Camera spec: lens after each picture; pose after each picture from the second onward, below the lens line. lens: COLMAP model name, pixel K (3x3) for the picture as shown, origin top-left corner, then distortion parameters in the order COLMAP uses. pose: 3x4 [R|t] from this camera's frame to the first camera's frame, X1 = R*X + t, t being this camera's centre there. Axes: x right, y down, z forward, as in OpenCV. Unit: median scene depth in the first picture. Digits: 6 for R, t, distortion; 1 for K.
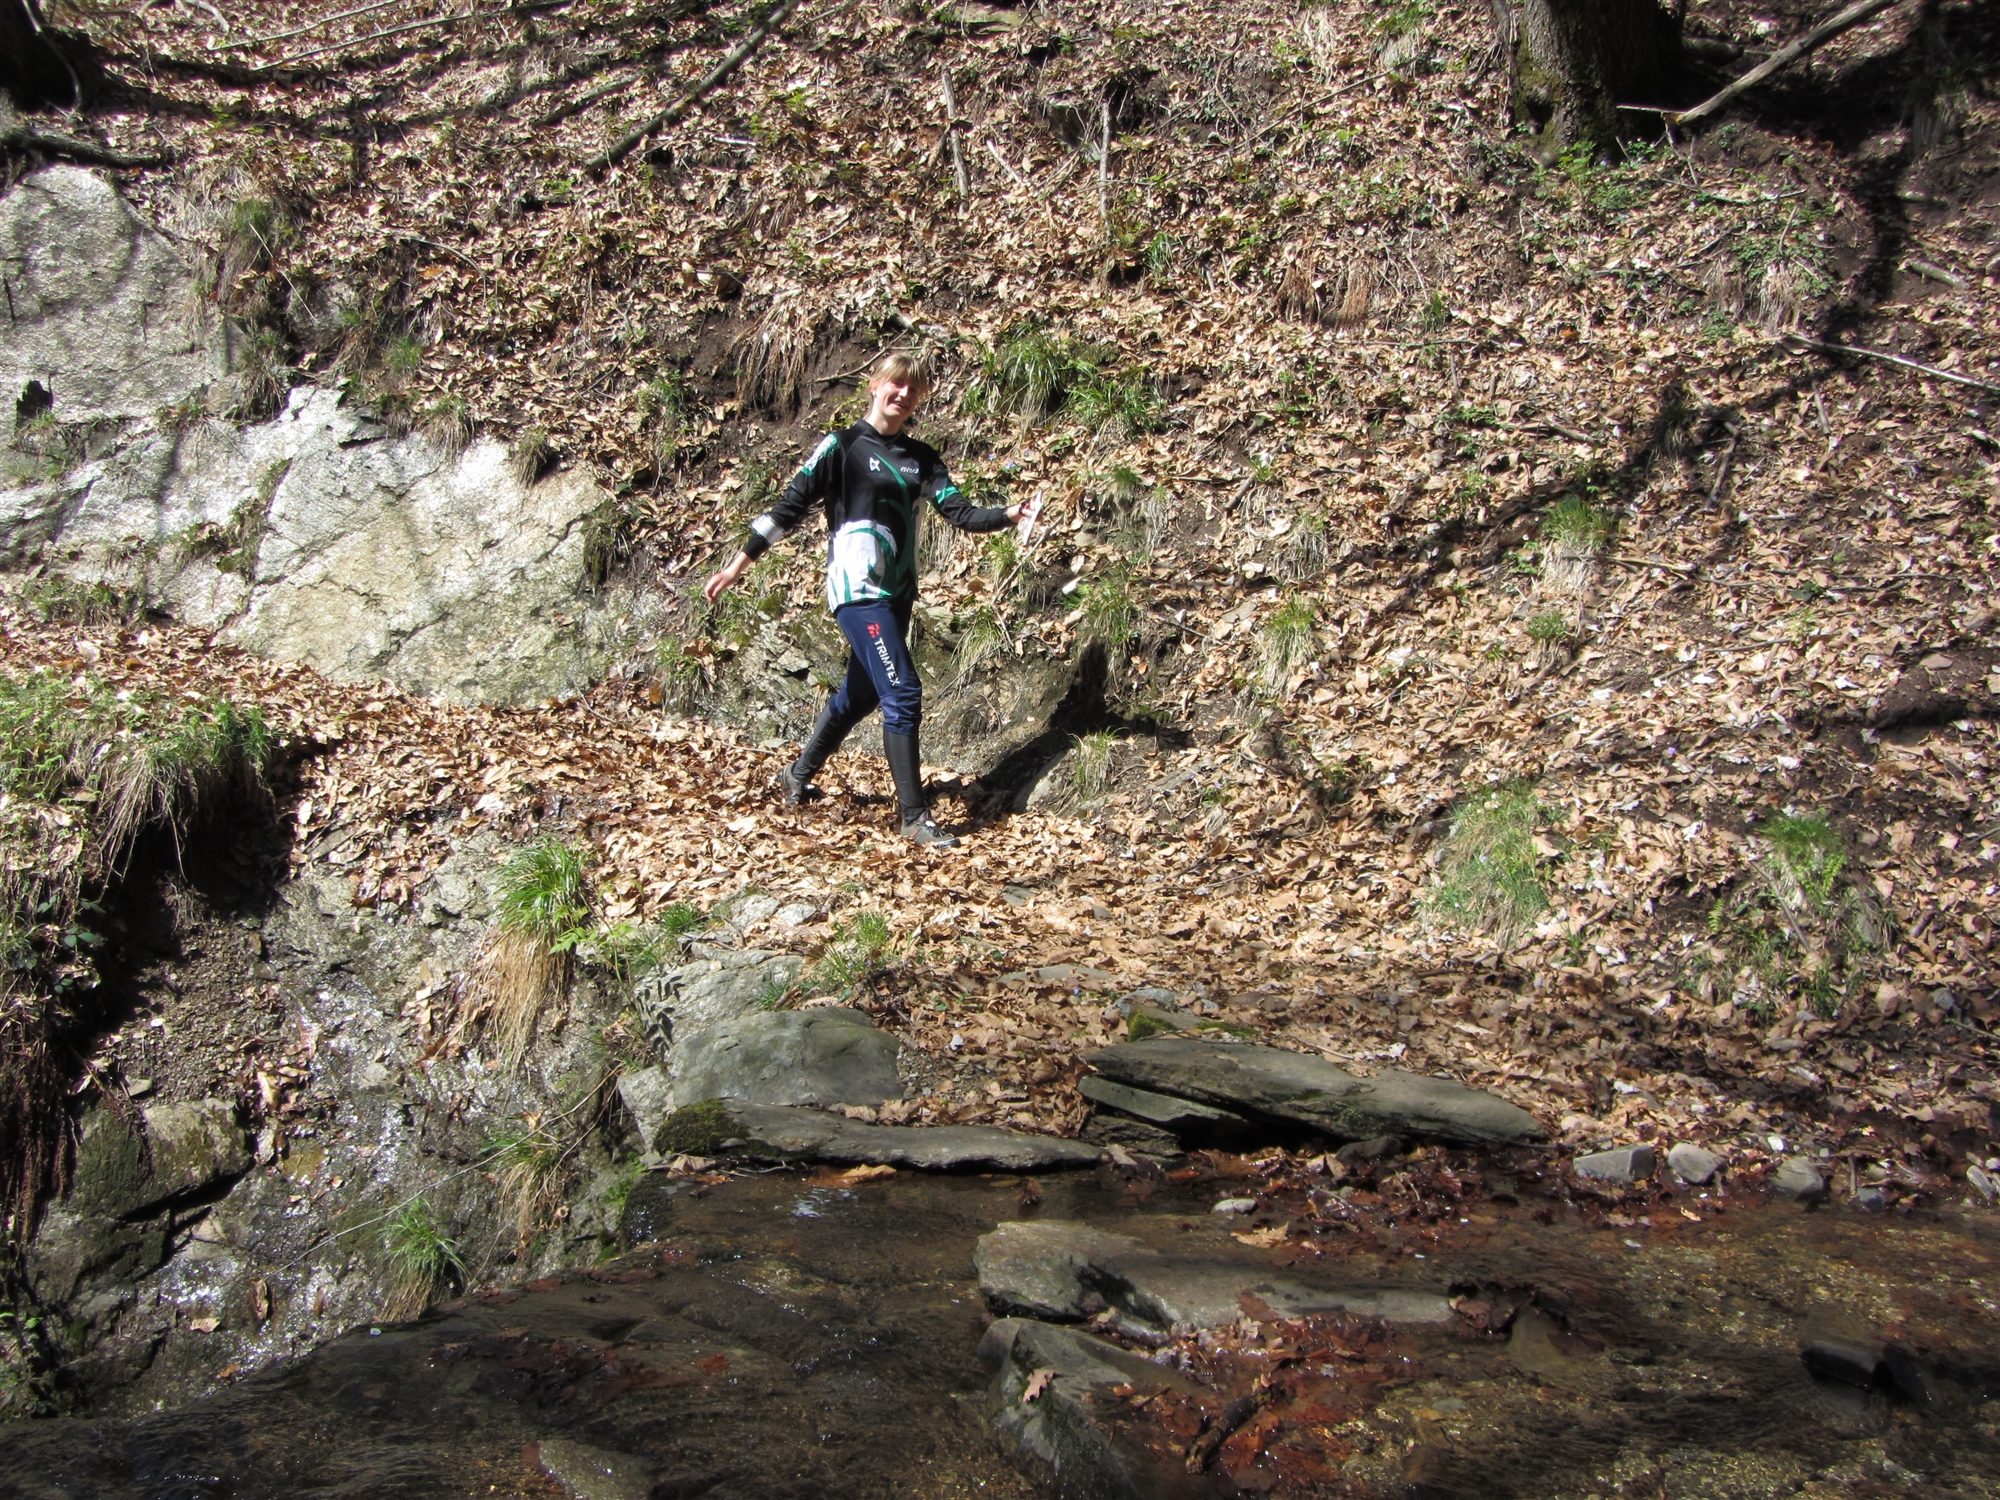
lens RADIAL K [[1879.6, 0, 1015.6], [0, 1879.6, 710.7], [0, 0, 1]] dist [-0.074702, 0.015926]
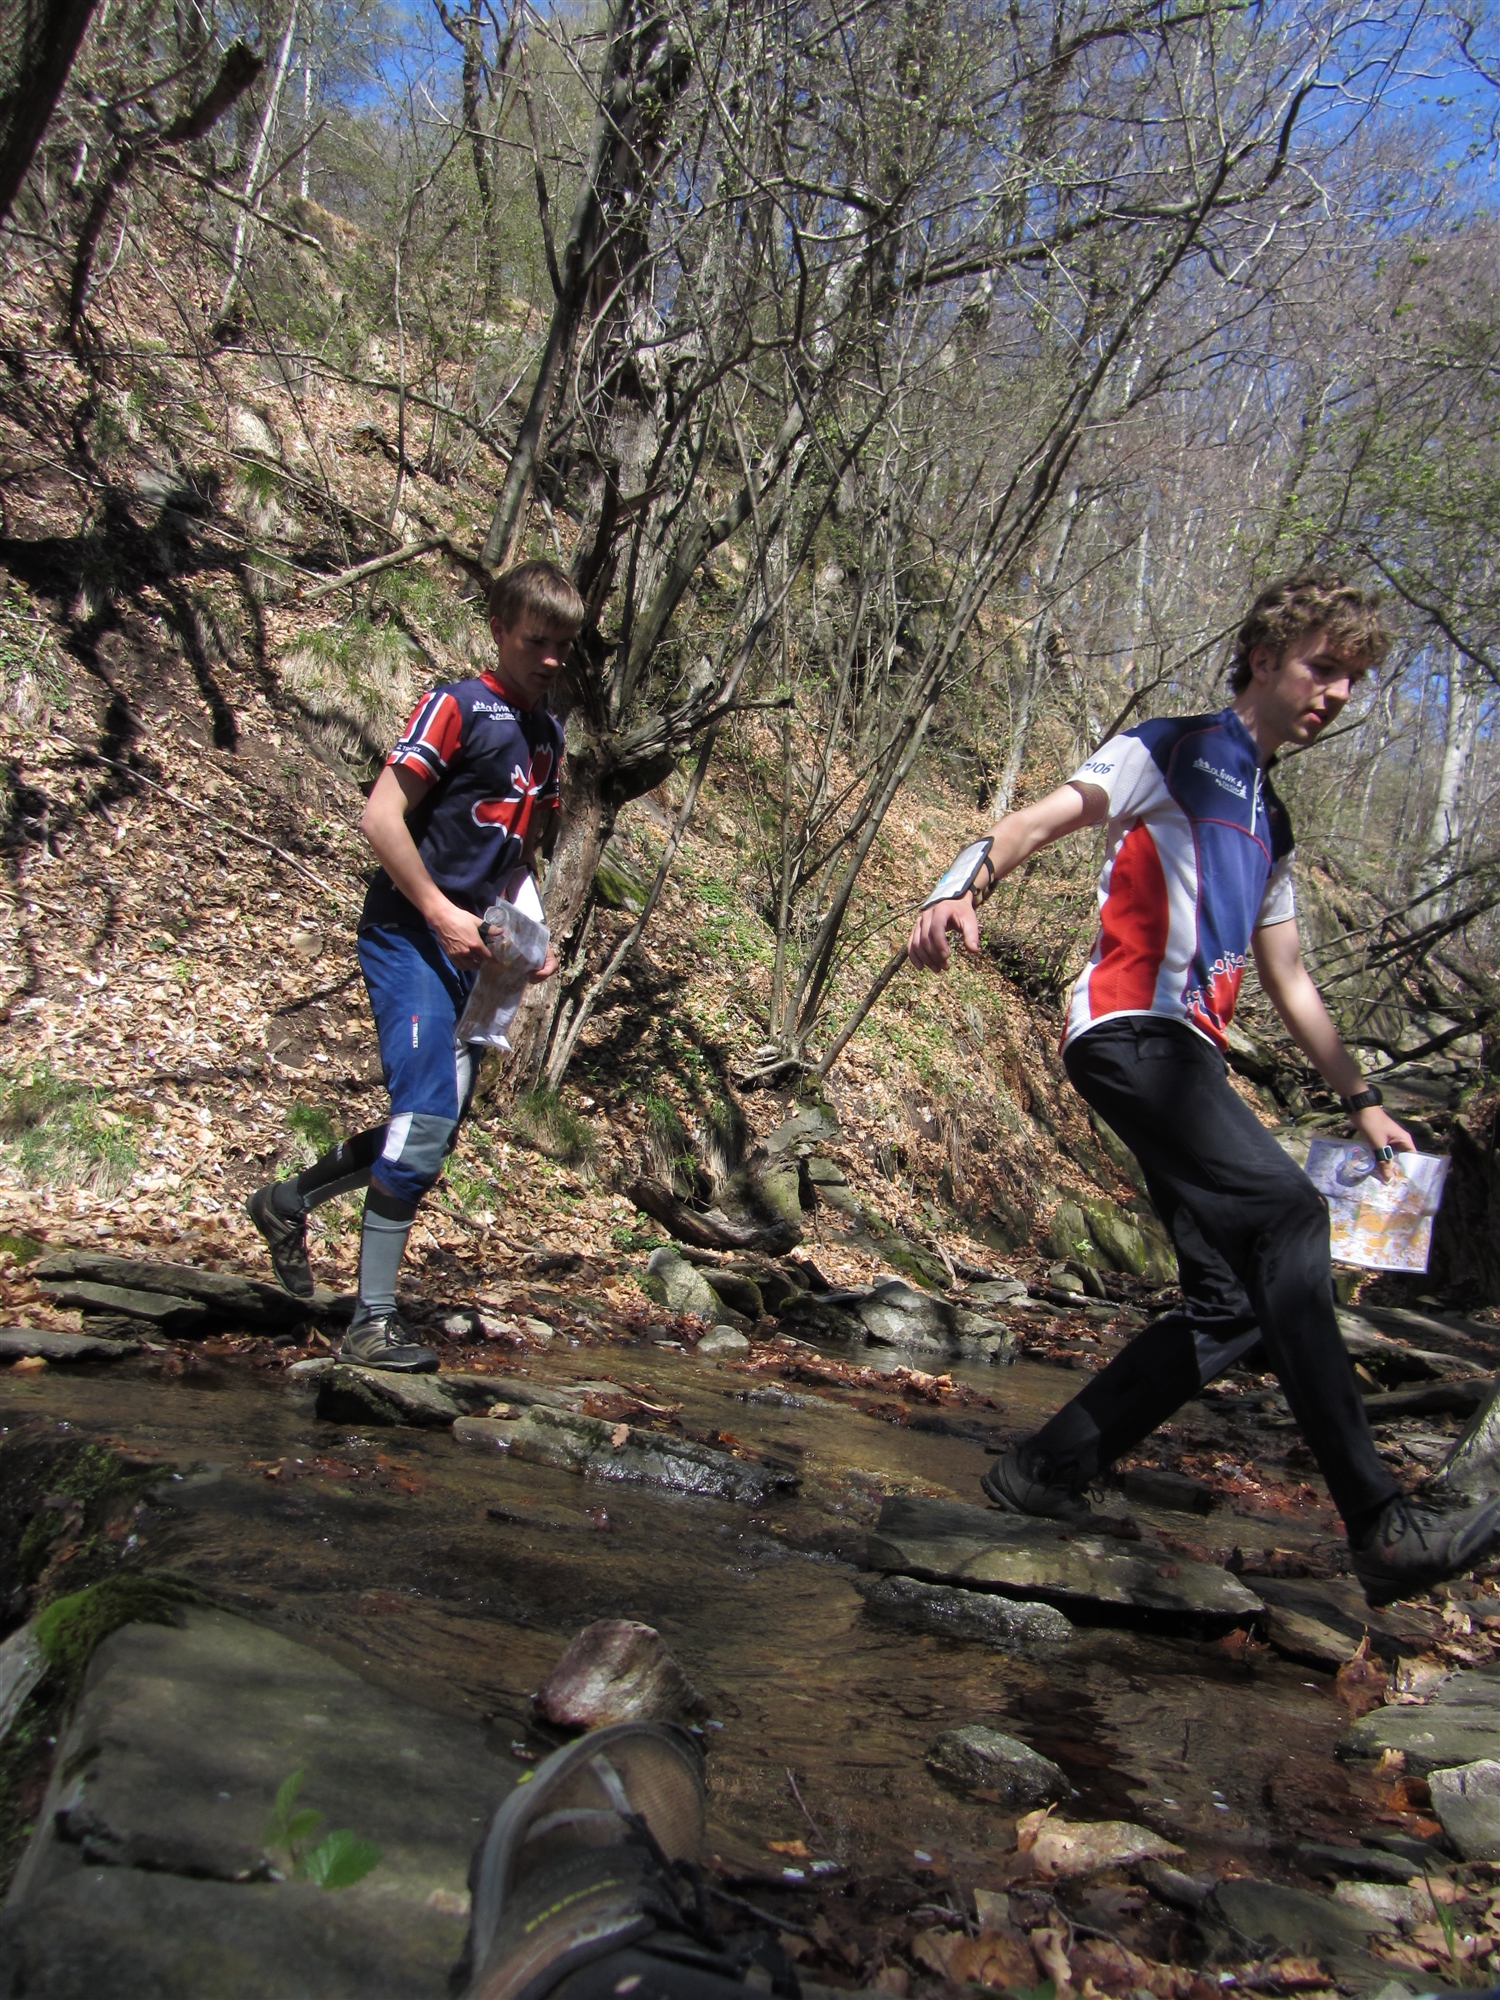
lens RADIAL K [[1644.9, 0, 729.6], [0, 1644.9, 989.3], [0, 0, 1]] dist [-0.041056, 0.015959]
pose [[0.431497, 0.141011, 0.891026, -0.326555], [-0.082857, 0.989728, -0.116506, 0.052066], [-0.898301, -0.023556, 0.438748, 0.117009]]
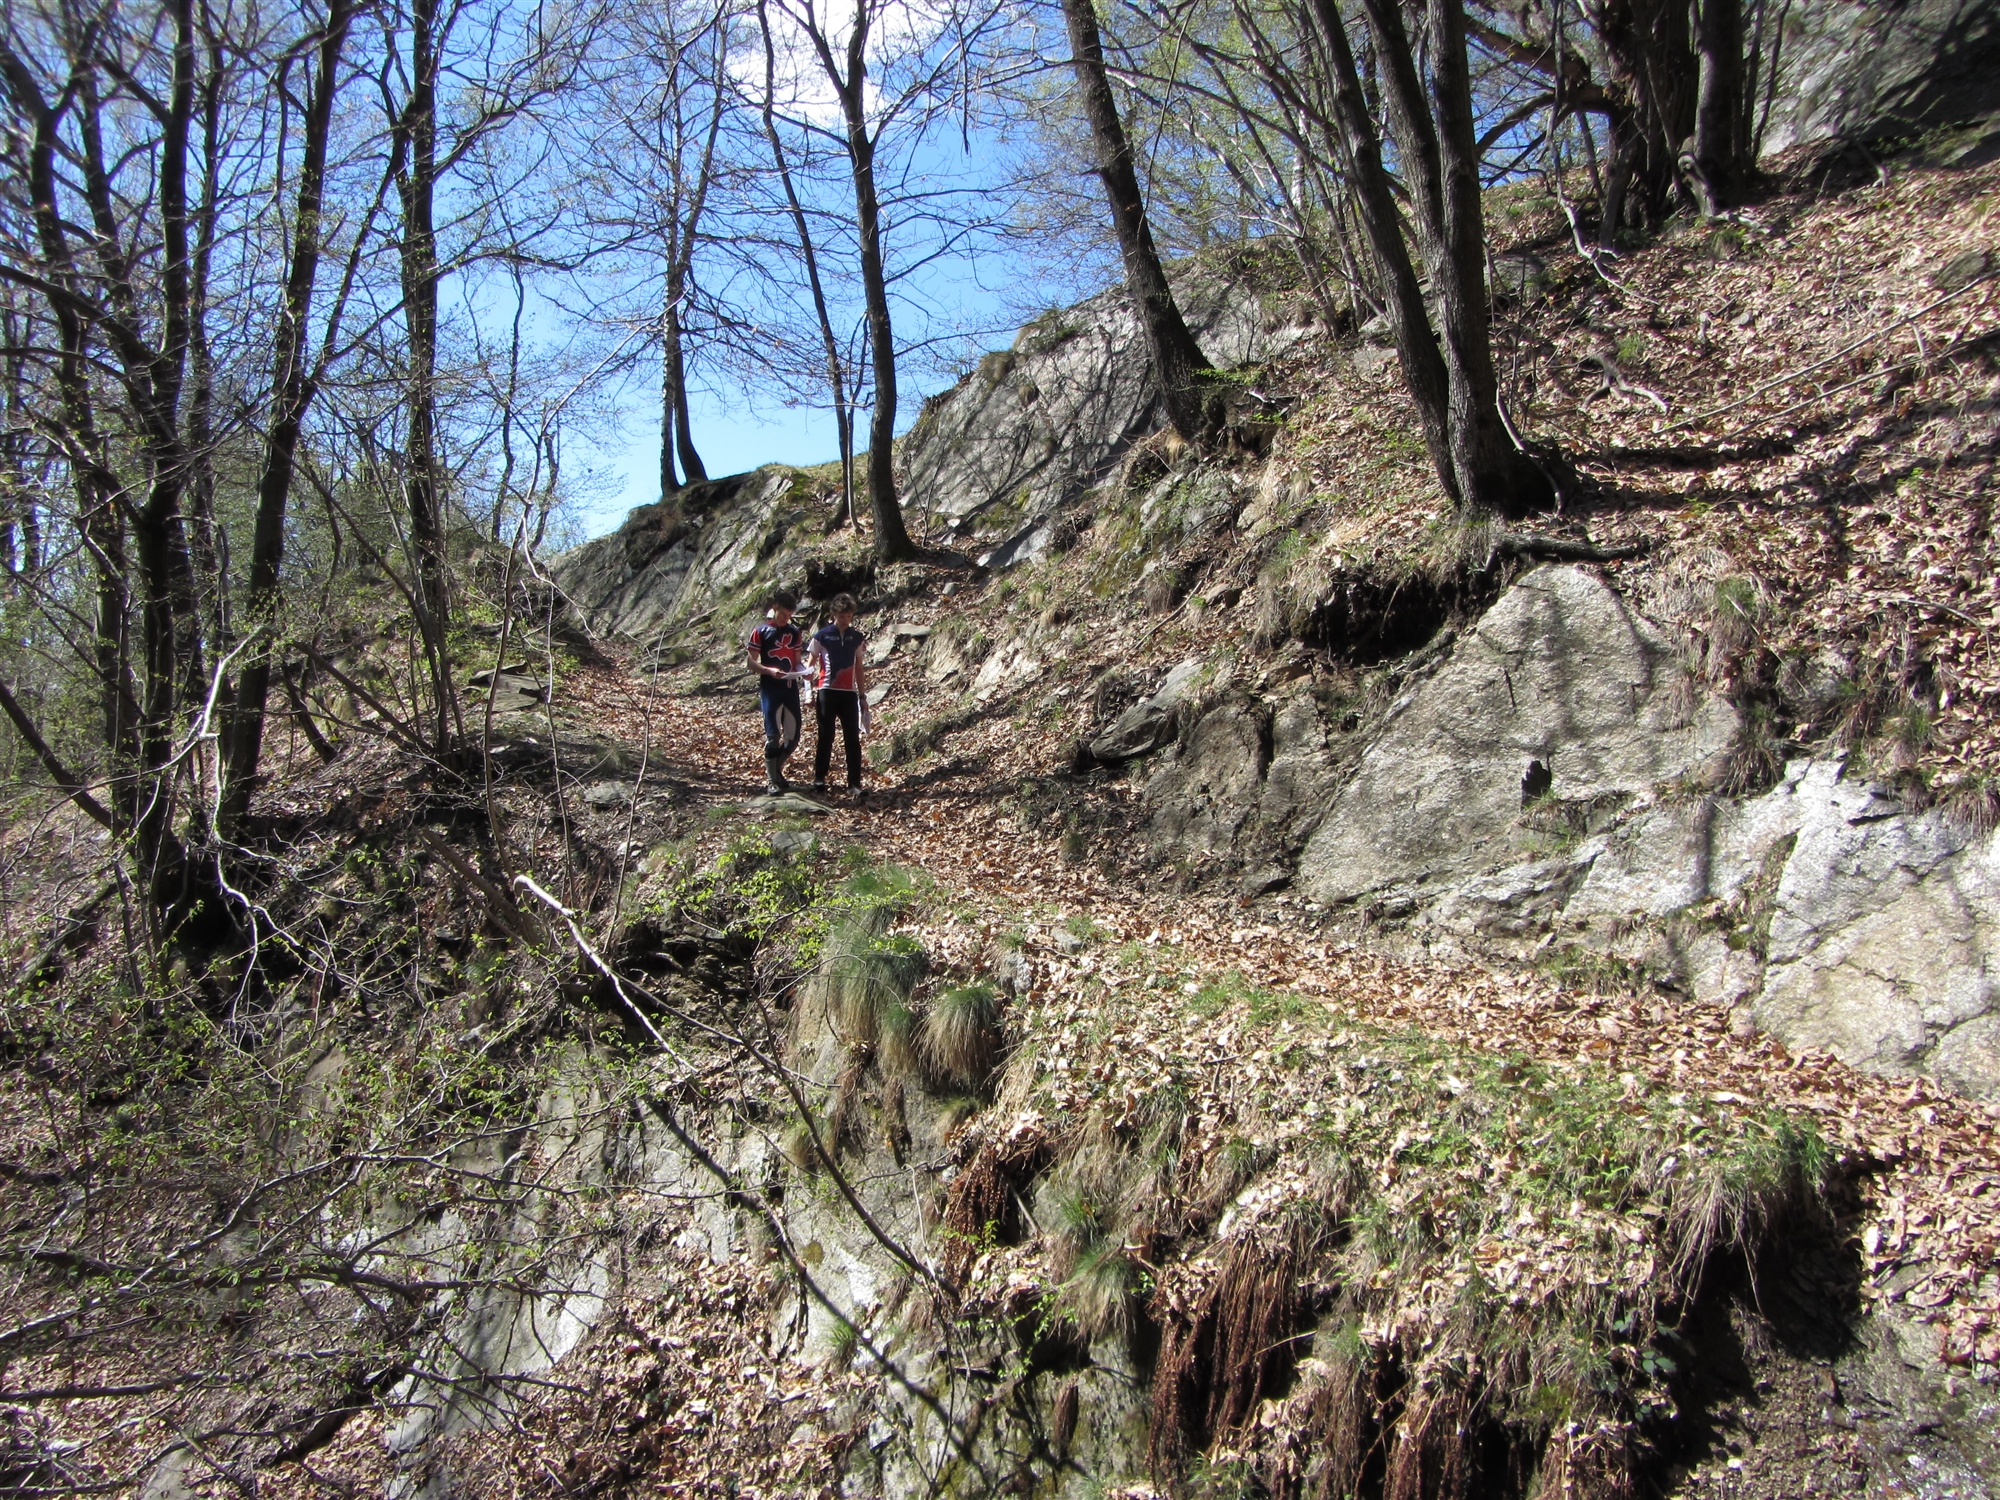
lens RADIAL K [[1661.5, 0, 1021.3], [0, 1661.5, 728.9], [0, 0, 1]] dist [-0.037271, -0.001661]
pose [[0.753296, -0.057181, -0.655191, -0.134097], [-0.029425, 0.992285, -0.120432, -0.082970], [0.657023, 0.110000, 0.745802, 0.057339]]
